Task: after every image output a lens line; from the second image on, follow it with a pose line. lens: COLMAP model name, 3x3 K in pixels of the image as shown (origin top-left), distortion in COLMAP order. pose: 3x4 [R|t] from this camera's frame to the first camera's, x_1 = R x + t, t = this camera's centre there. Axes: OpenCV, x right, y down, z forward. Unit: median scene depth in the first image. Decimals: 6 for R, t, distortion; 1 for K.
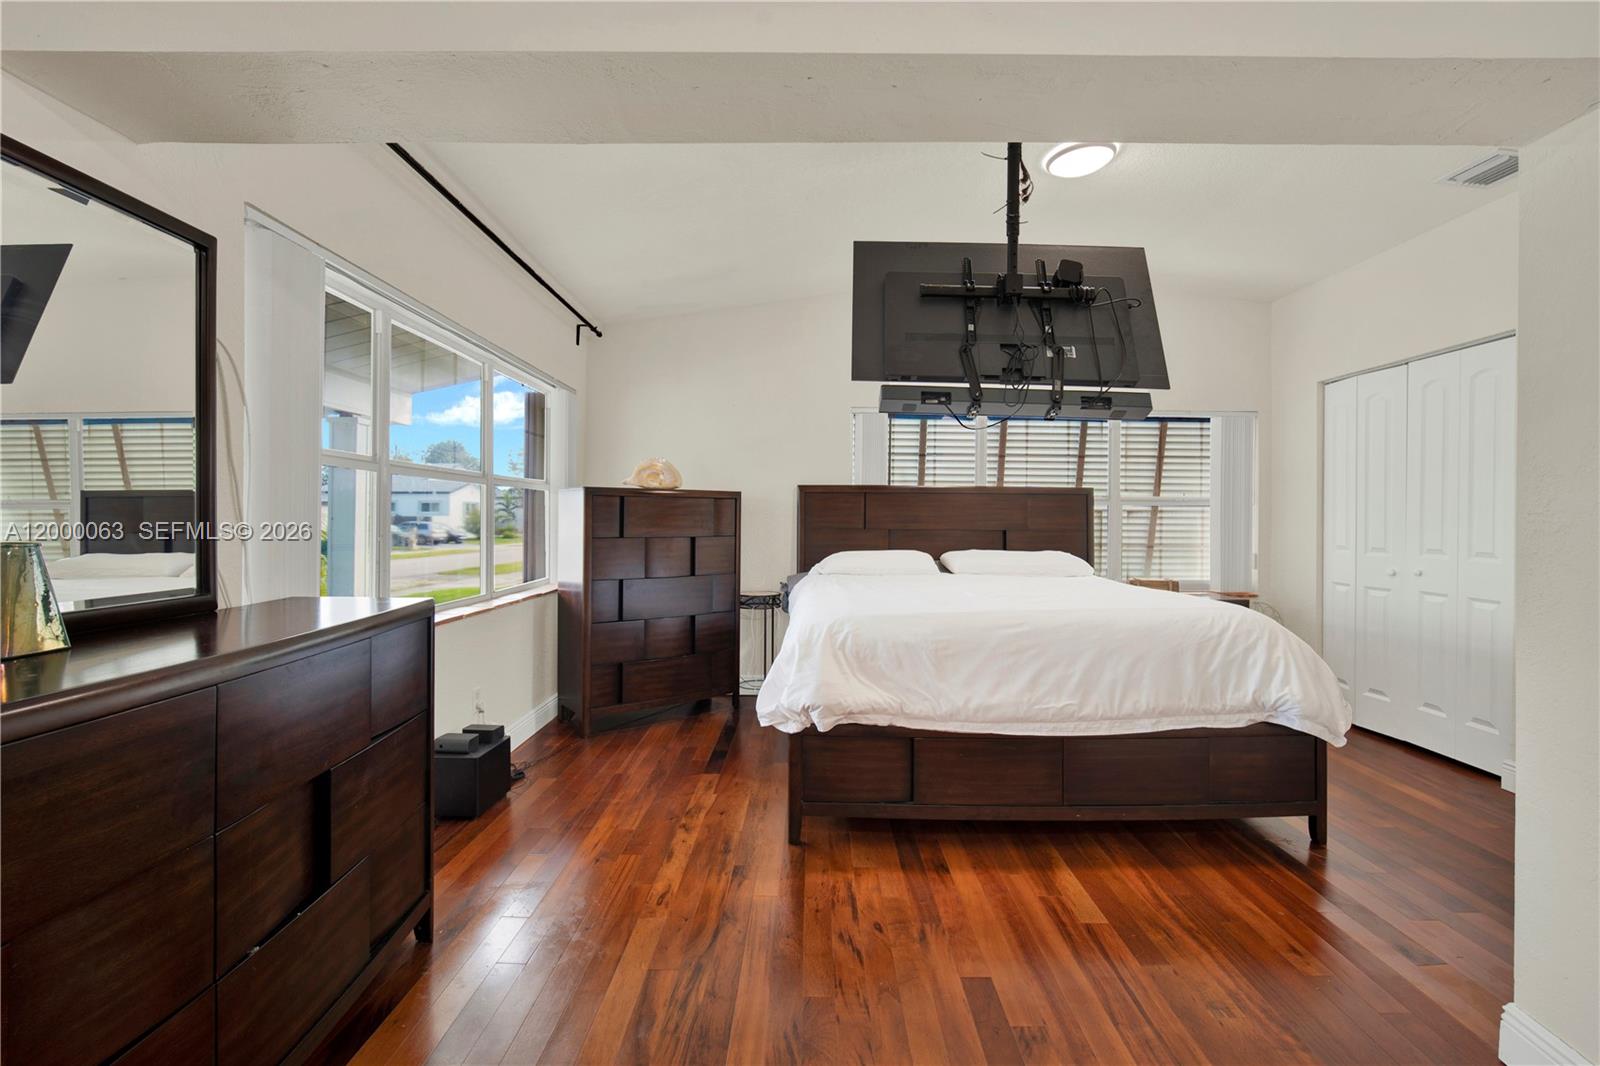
lens RADIAL K [[708.4, 0, 805.5], [0, 708.4, 520.4], [0, 0, 1]] dist [-0.009902, -0.000152]
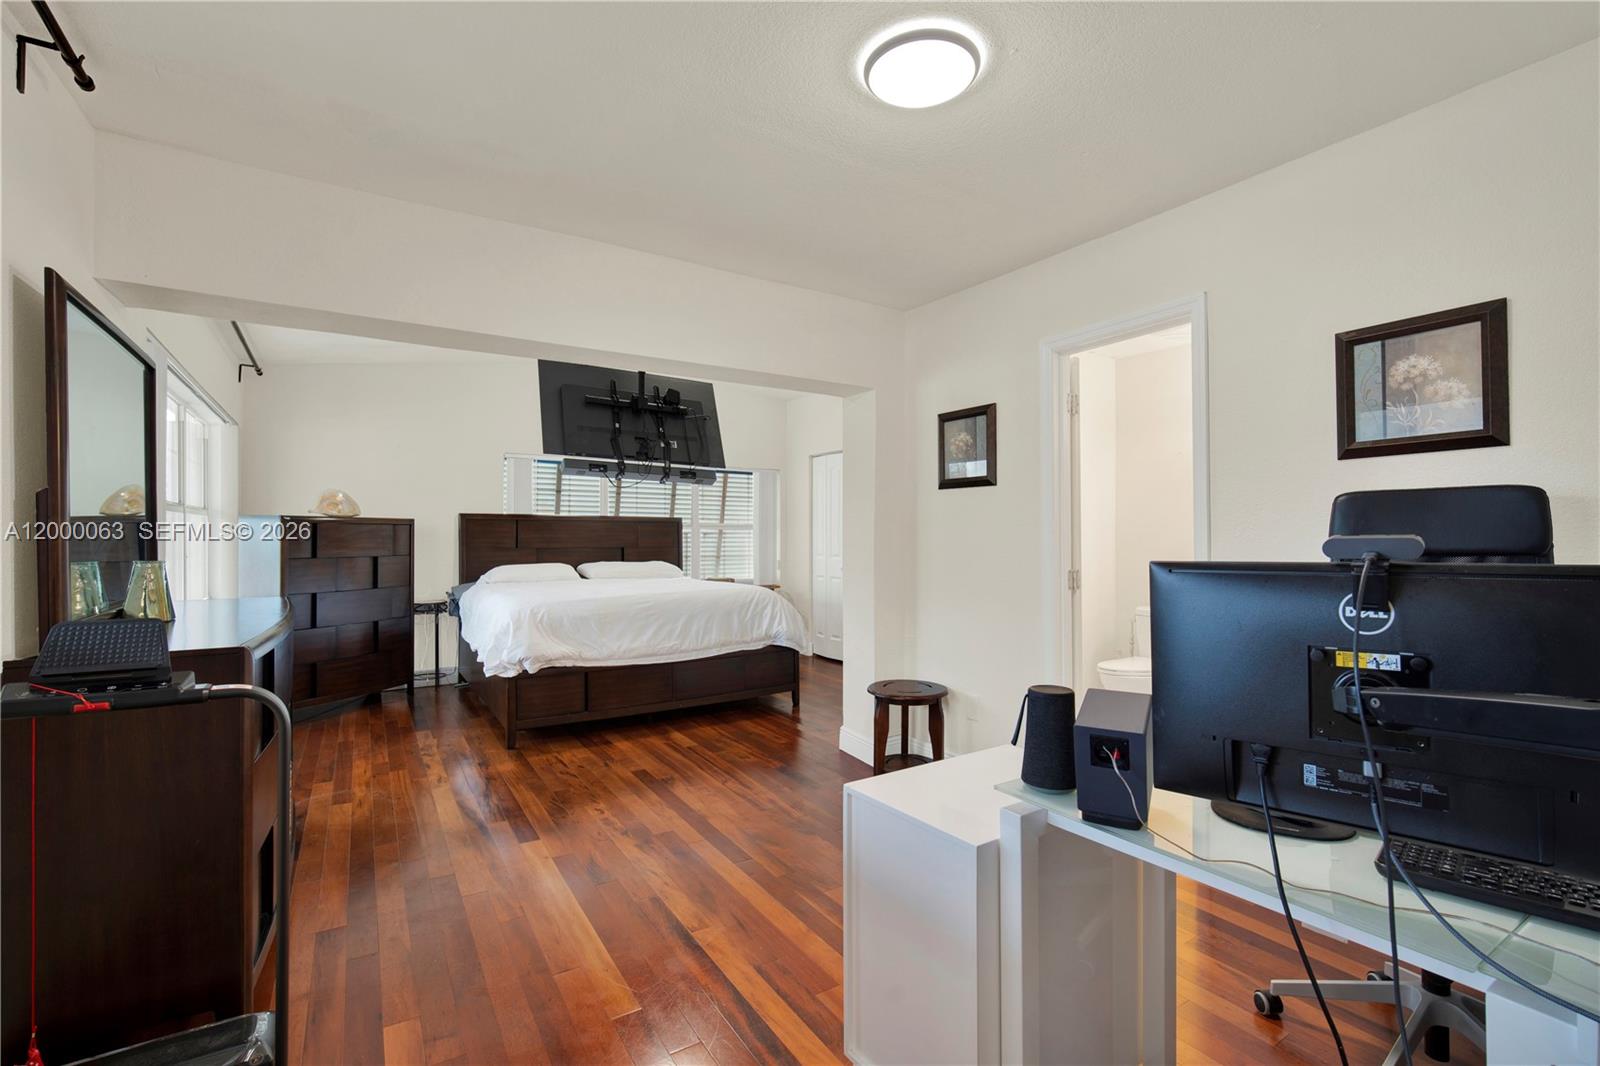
lens RADIAL K [[713.1, 0, 799.3], [0, 713.1, 537.0], [0, 0, 1]] dist [0.000346, 0.000106]
pose [[0.845790, -0.006077, 0.533481, -0.278290], [0.006989, 0.999976, 0.000310, -0.007376], [-0.533470, 0.003466, 0.845812, -0.598355]]
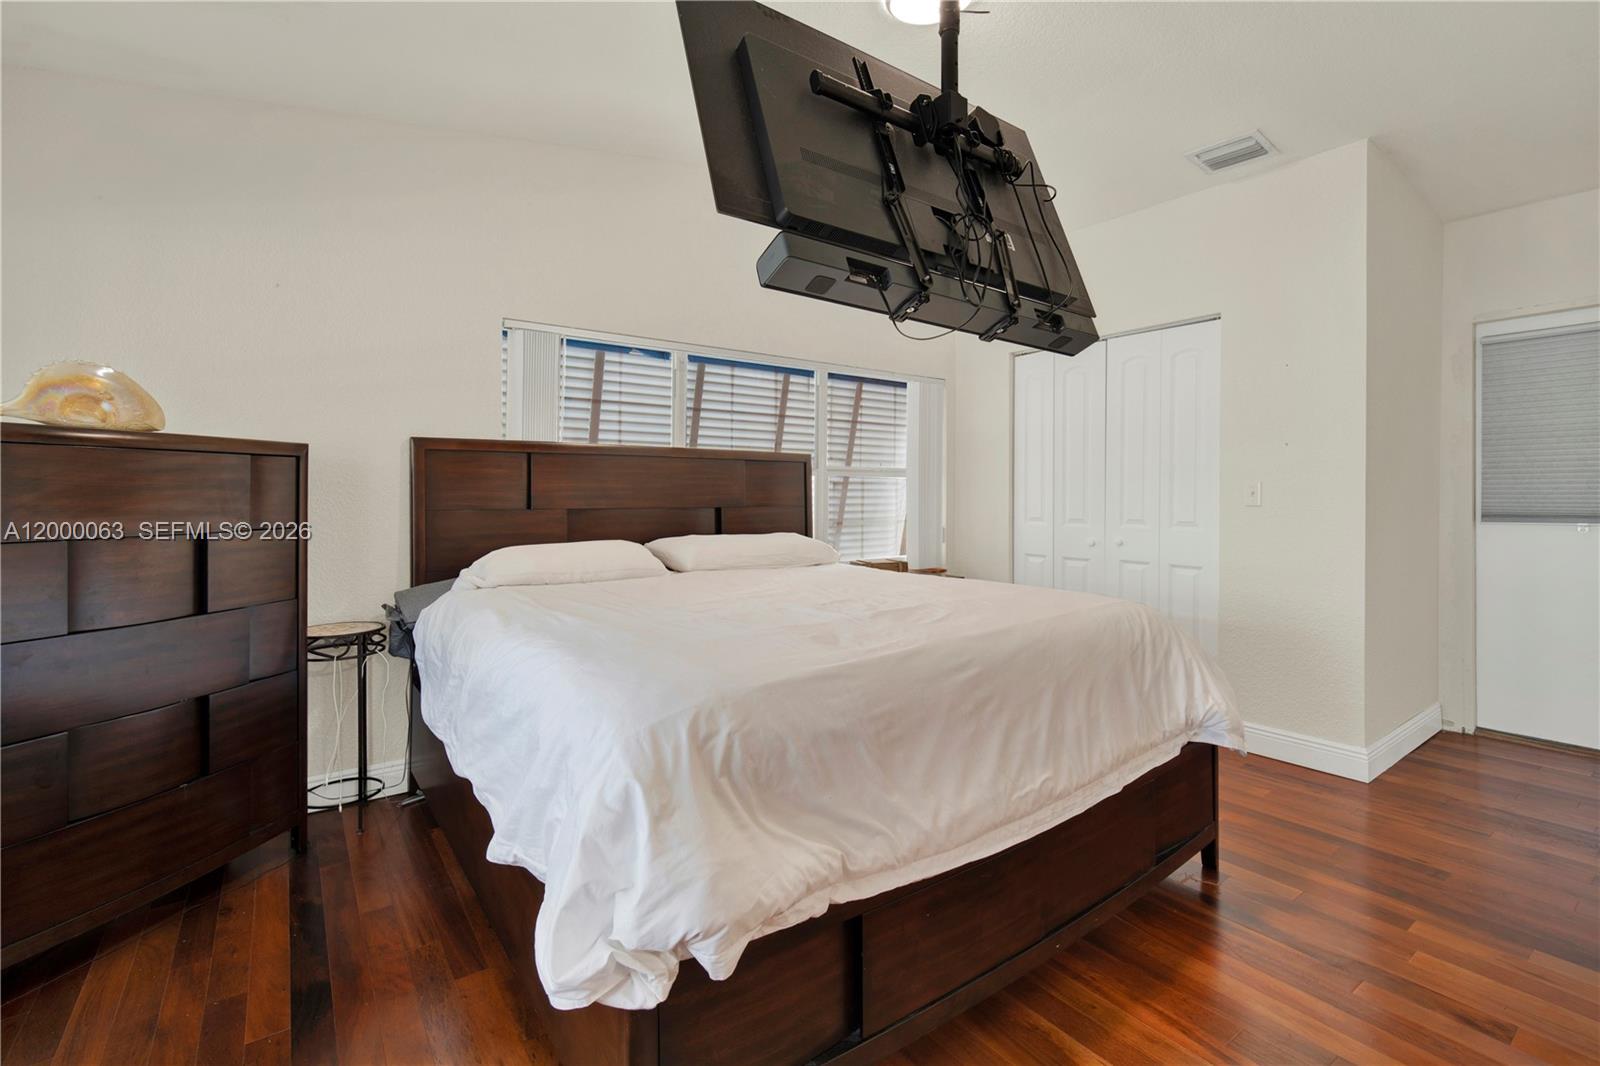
lens RADIAL K [[720.2, 0, 795.6], [0, 720.2, 493.6], [0, 0, 1]] dist [-0.004996, -0.000392]
pose [[0.806147, -0.006098, 0.591684, -0.172486], [0.005408, 0.999981, 0.002937, -0.004068], [-0.591691, 0.000832, 0.806164, 0.522031]]
